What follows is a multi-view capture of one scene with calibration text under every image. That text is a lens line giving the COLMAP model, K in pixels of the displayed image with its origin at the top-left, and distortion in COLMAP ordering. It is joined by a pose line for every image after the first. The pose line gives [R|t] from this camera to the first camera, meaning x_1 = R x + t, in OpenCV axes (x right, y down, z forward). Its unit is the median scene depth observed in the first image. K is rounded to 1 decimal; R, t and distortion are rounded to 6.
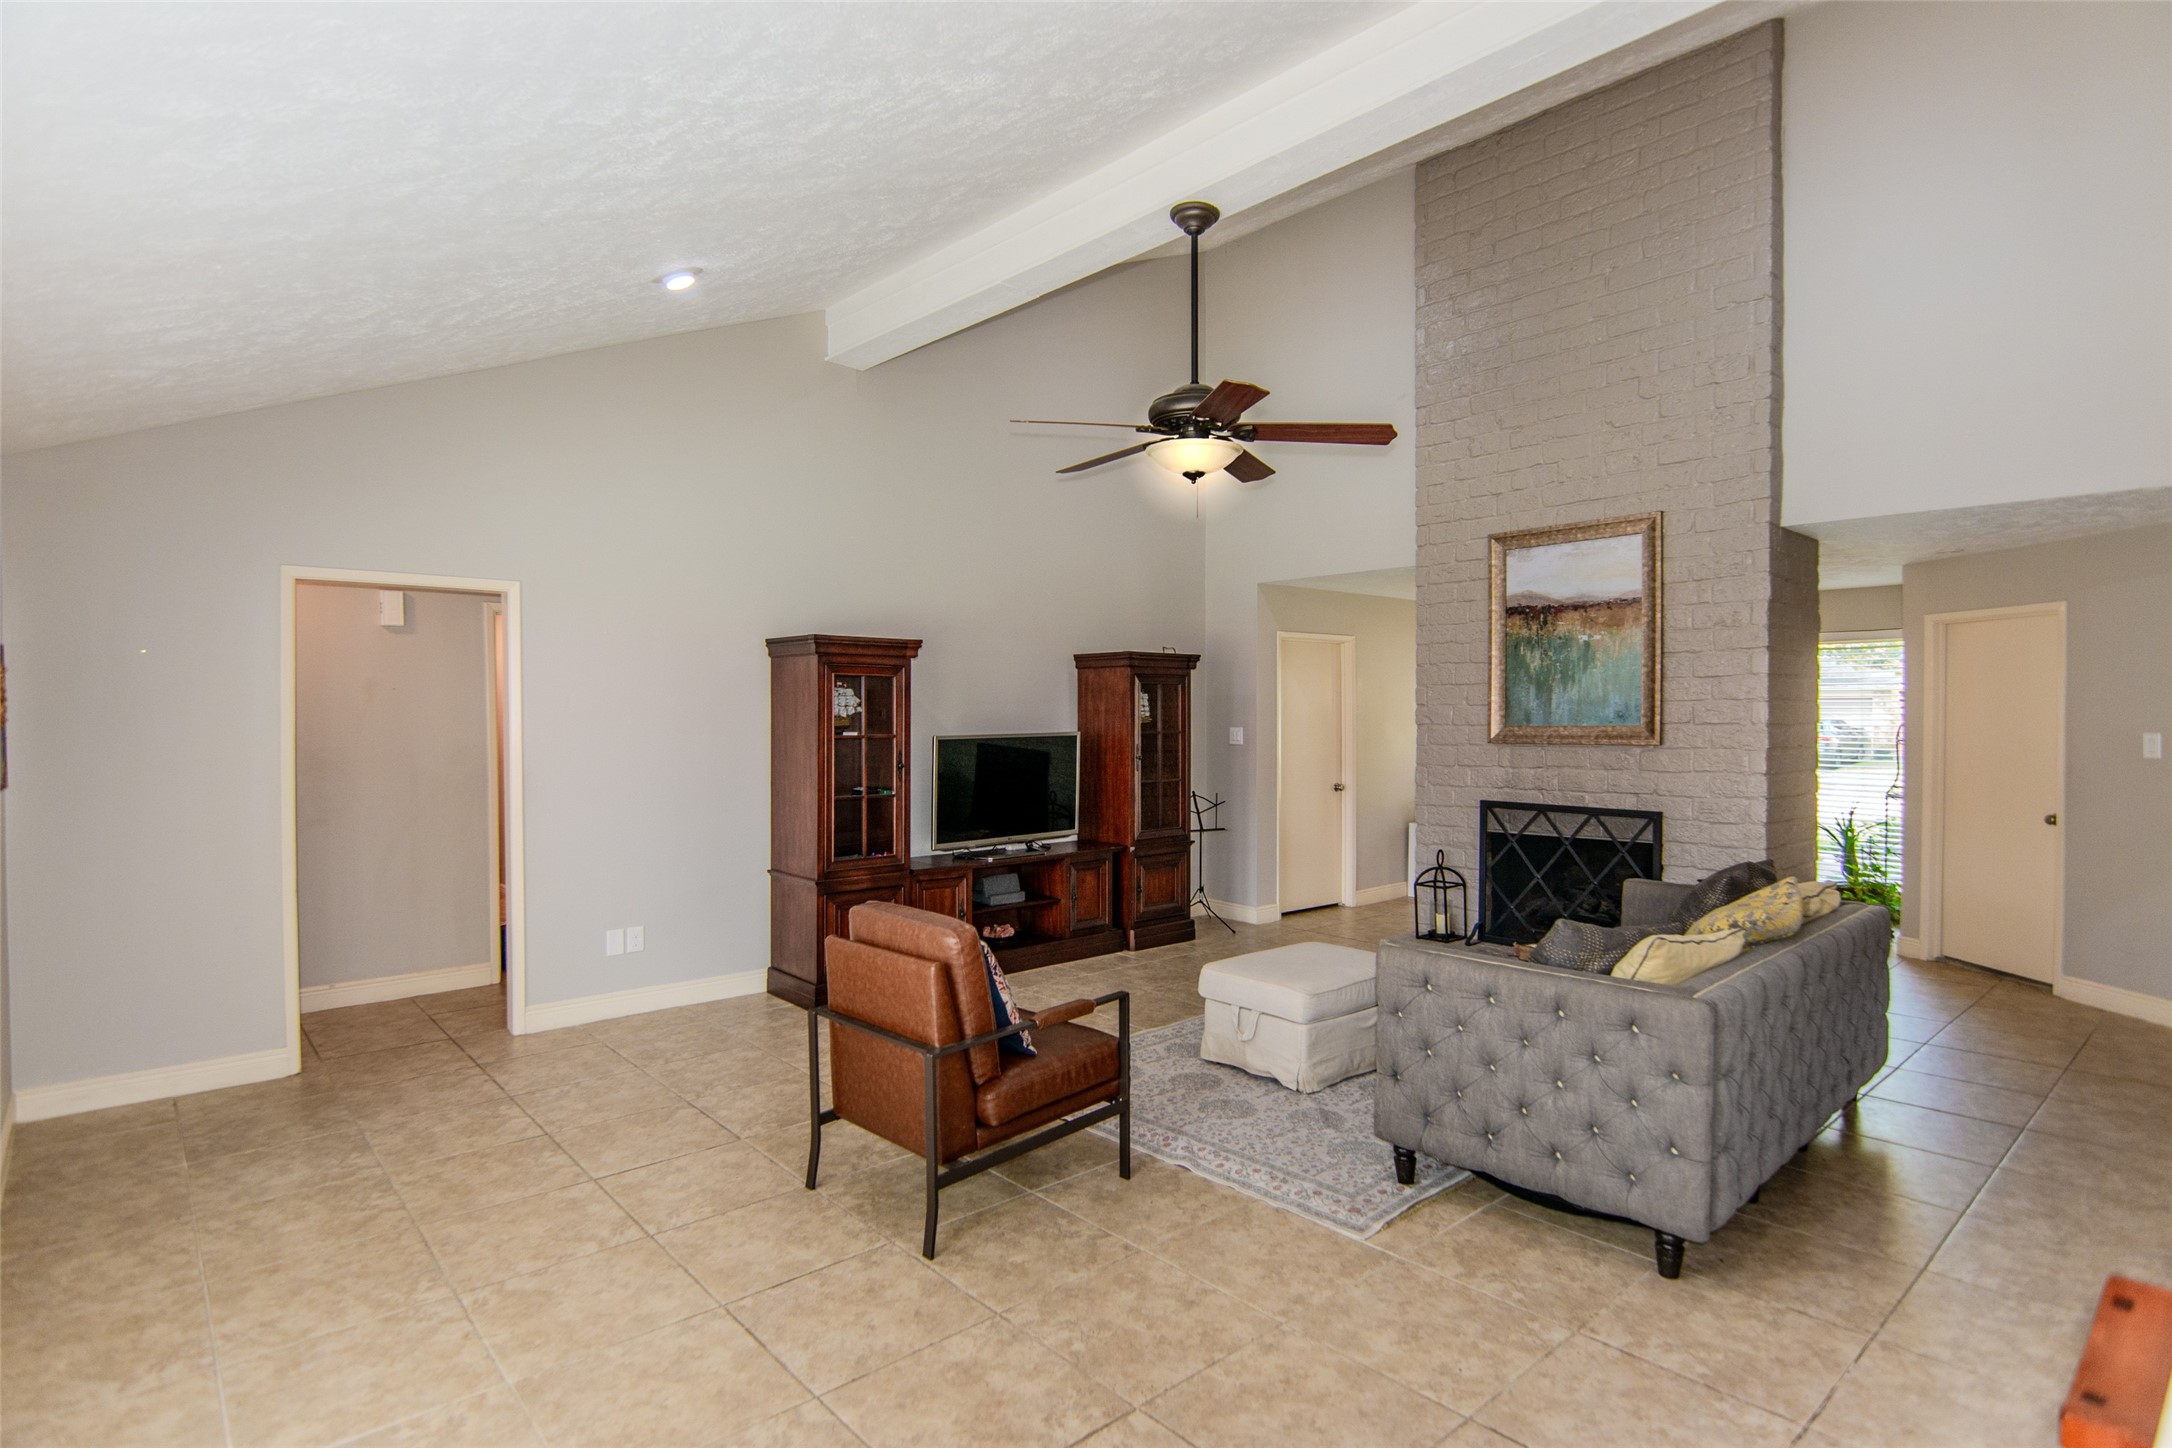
lens RADIAL K [[1114.1, 0, 1089.4], [0, 1114.1, 722.6], [0, 0, 1]] dist [-0.010949, -0.005150]
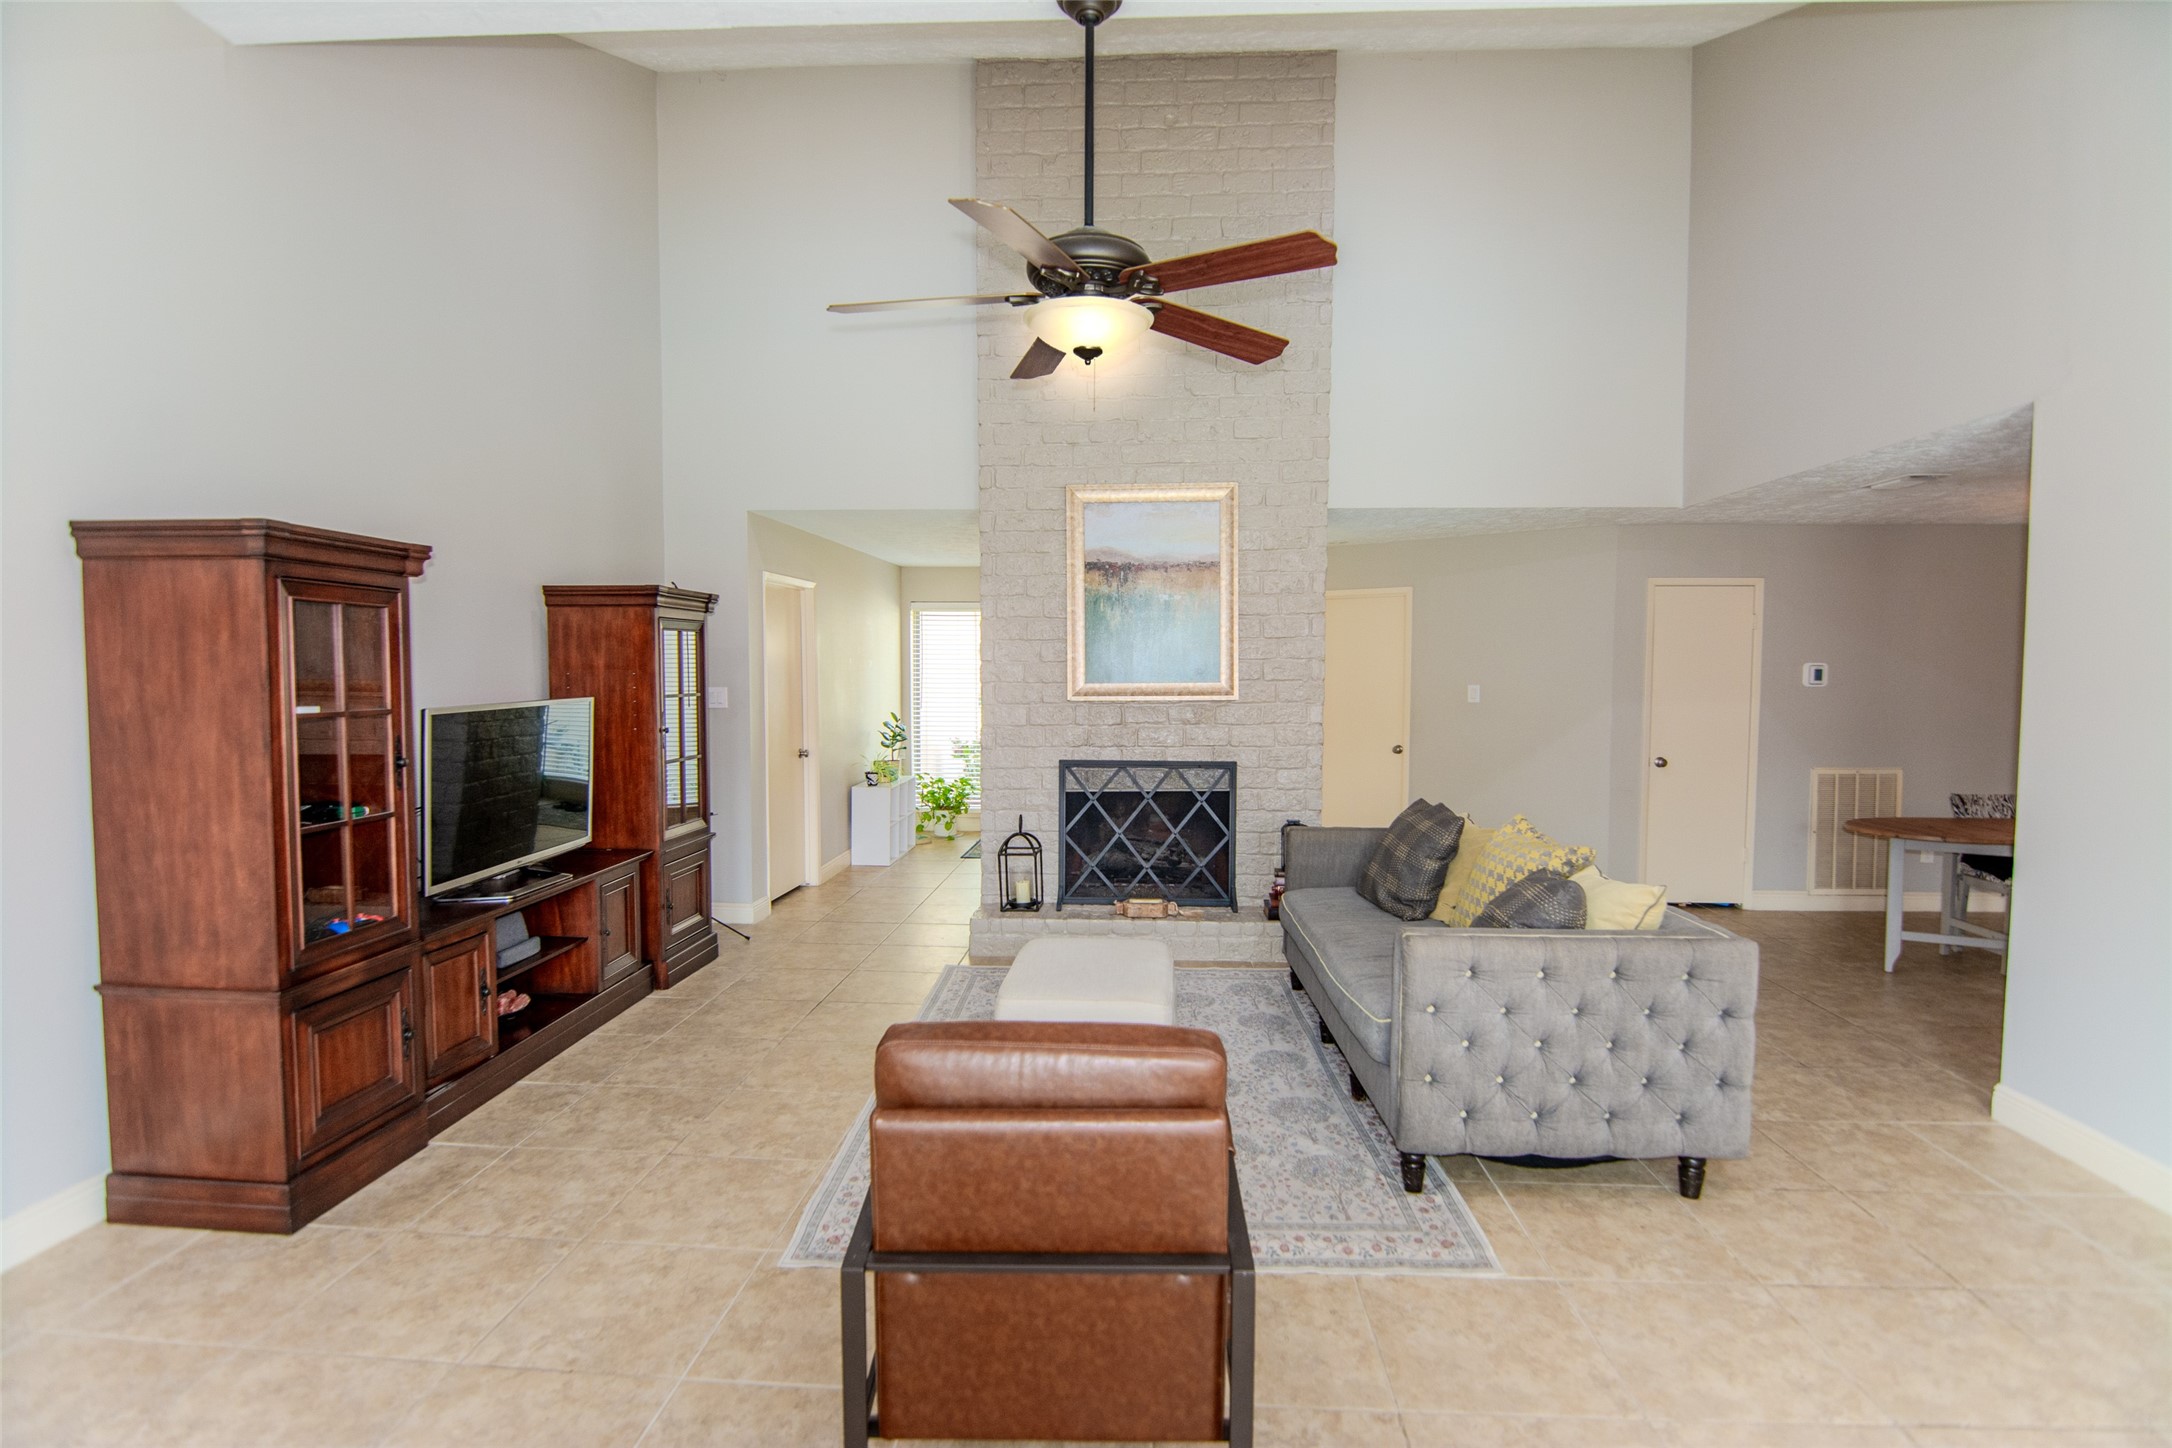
lens RADIAL K [[1059.2, 0, 1093.4], [0, 1059.2, 723.4], [0, 0, 1]] dist [-0.008446, -0.009415]
pose [[0.705210, -0.035807, 0.708093, -0.303260], [0.004525, 0.998931, 0.046008, -0.004946], [-0.708984, -0.029241, 0.704618, 0.358966]]
